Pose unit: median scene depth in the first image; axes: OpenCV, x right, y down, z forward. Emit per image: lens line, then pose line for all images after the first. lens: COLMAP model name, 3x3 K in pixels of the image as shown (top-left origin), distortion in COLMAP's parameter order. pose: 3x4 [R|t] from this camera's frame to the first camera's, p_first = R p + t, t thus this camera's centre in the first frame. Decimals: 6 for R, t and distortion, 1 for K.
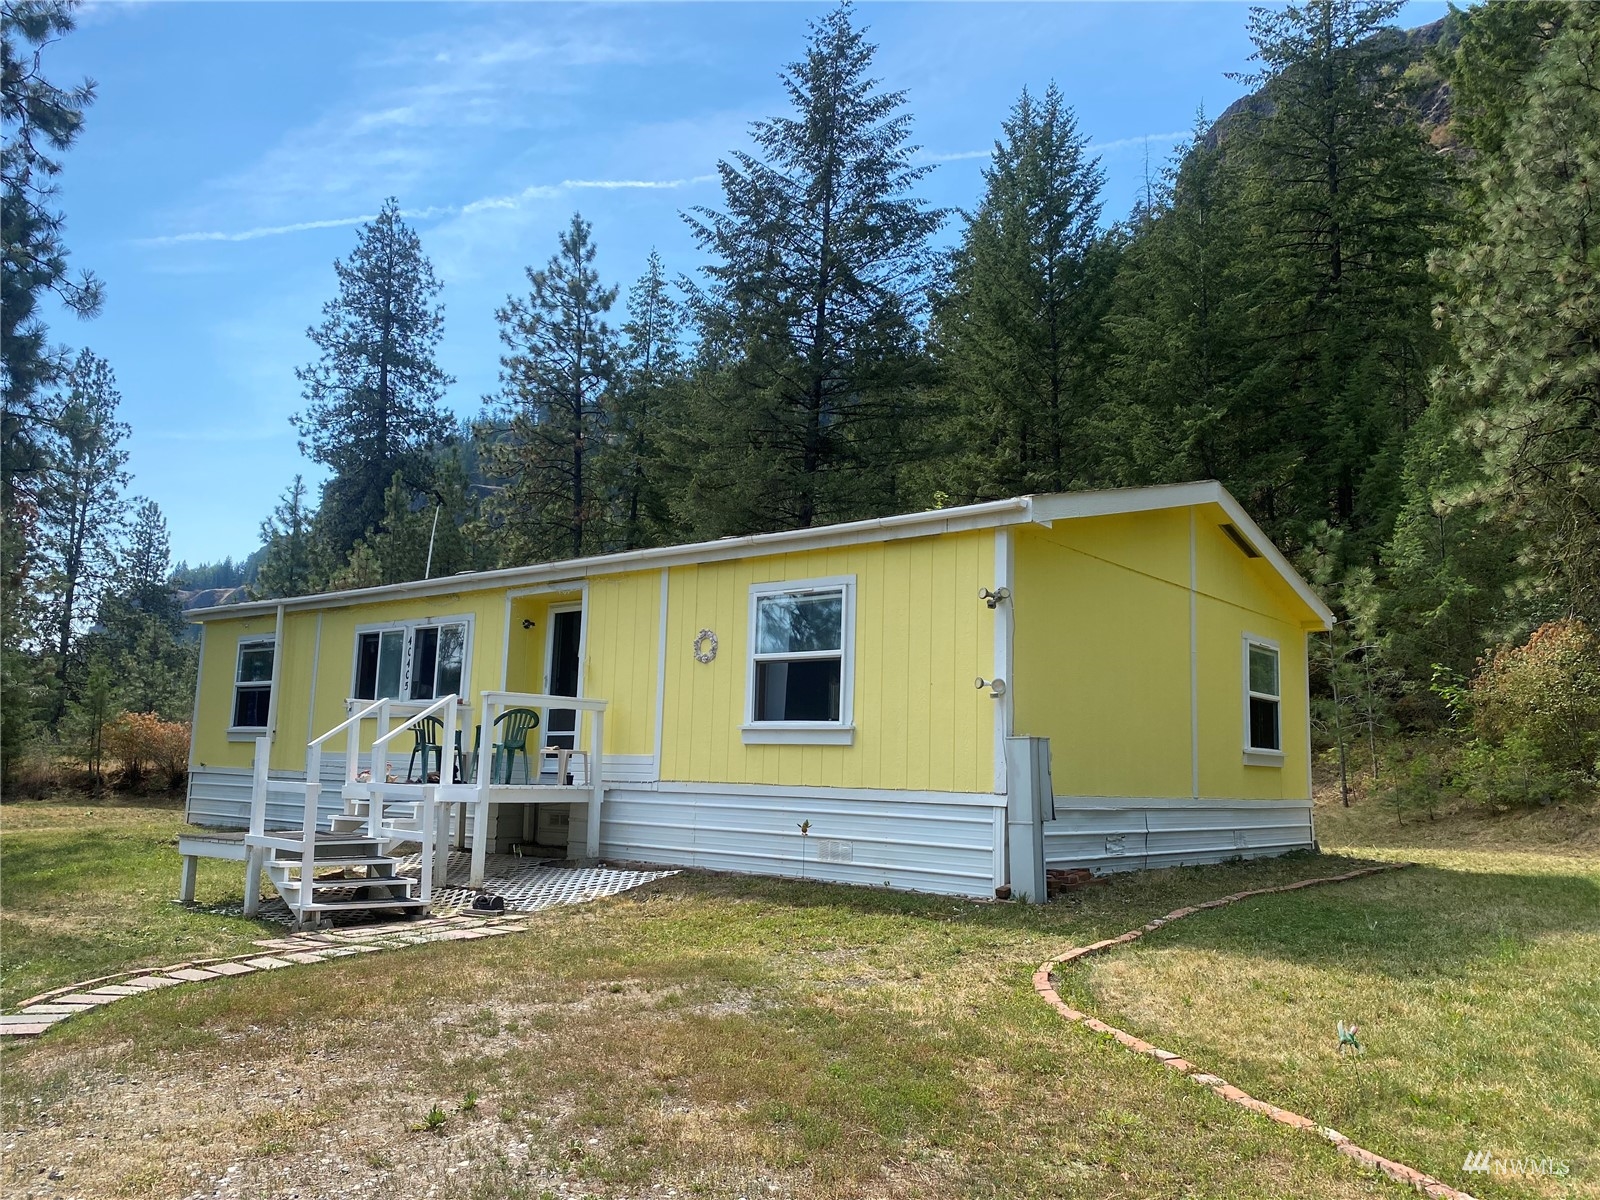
lens RADIAL K [[1224.5, 0, 790.5], [0, 1224.5, 614.6], [0, 0, 1]] dist [0.038954, -0.035372]
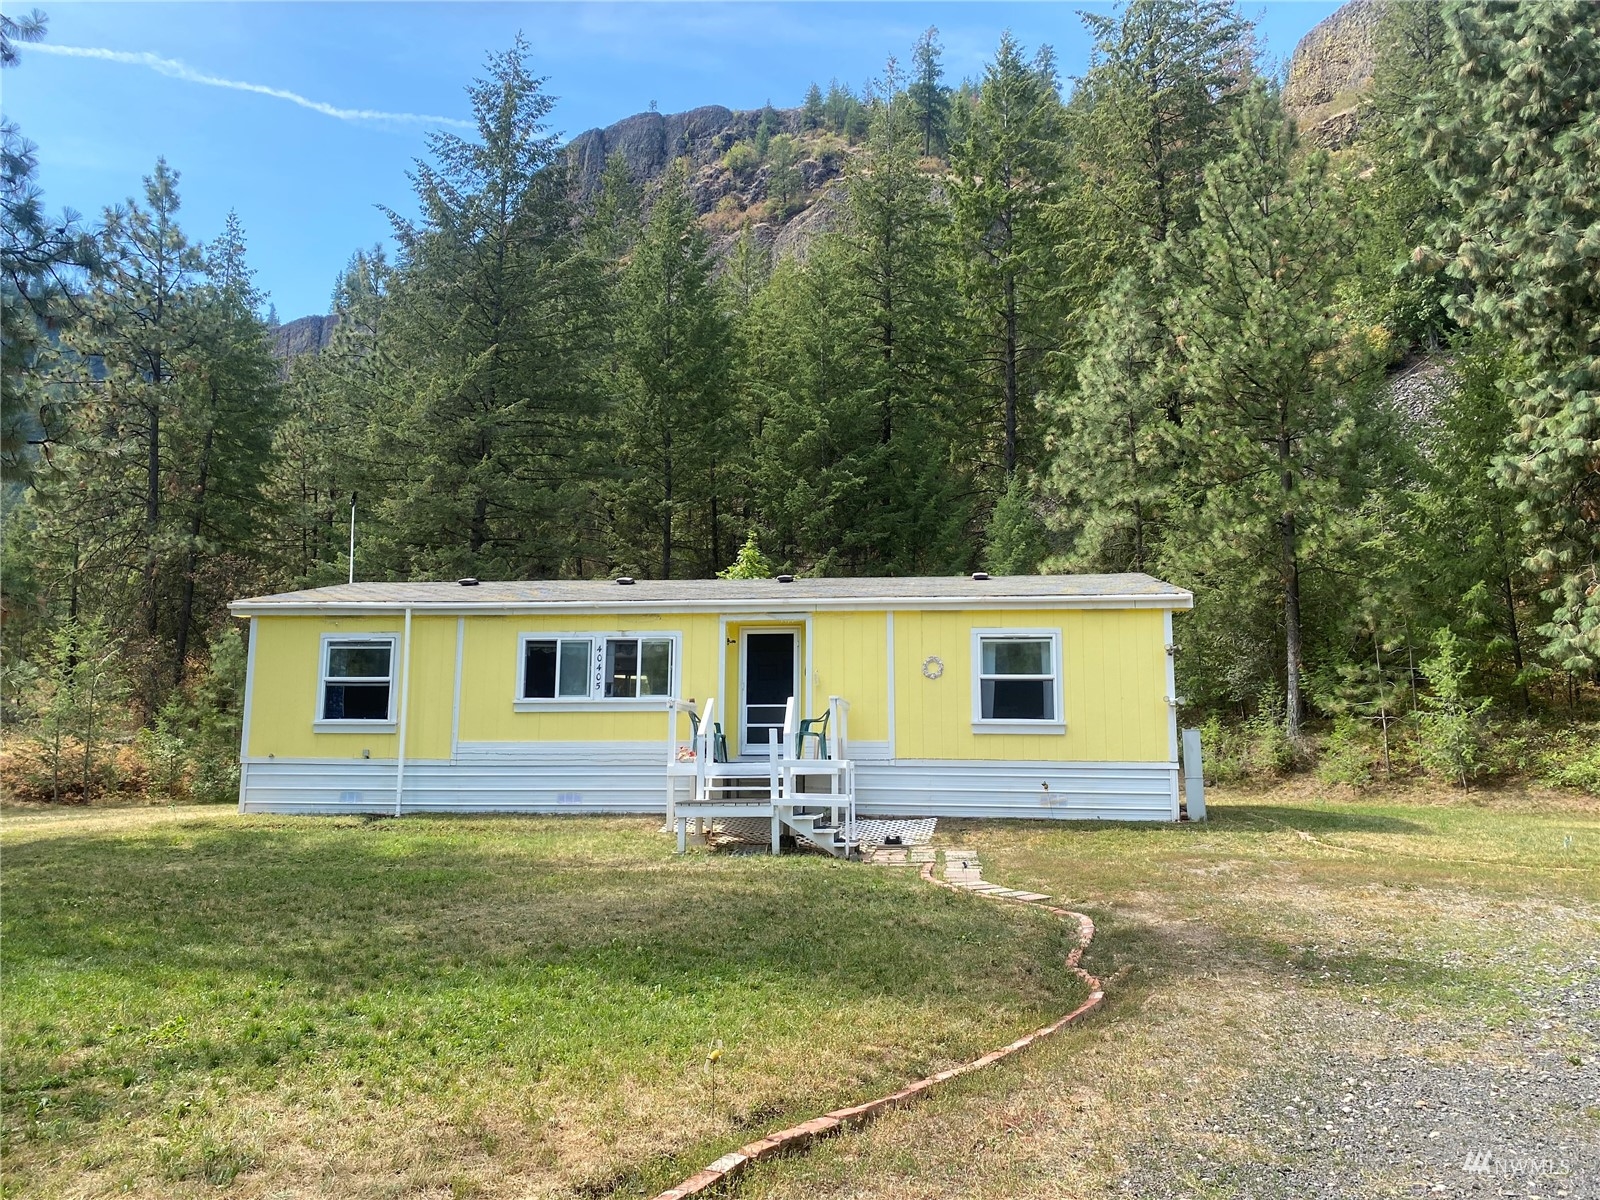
lens RADIAL K [[1224.5, 0, 790.5], [0, 1224.5, 614.6], [0, 0, 1]] dist [0.038954, -0.035372]
pose [[0.847358, 0.049690, 0.528692, -0.794230], [-0.053999, 0.998514, -0.007300, -0.014273], [-0.528269, -0.022363, 0.848783, -0.127094]]
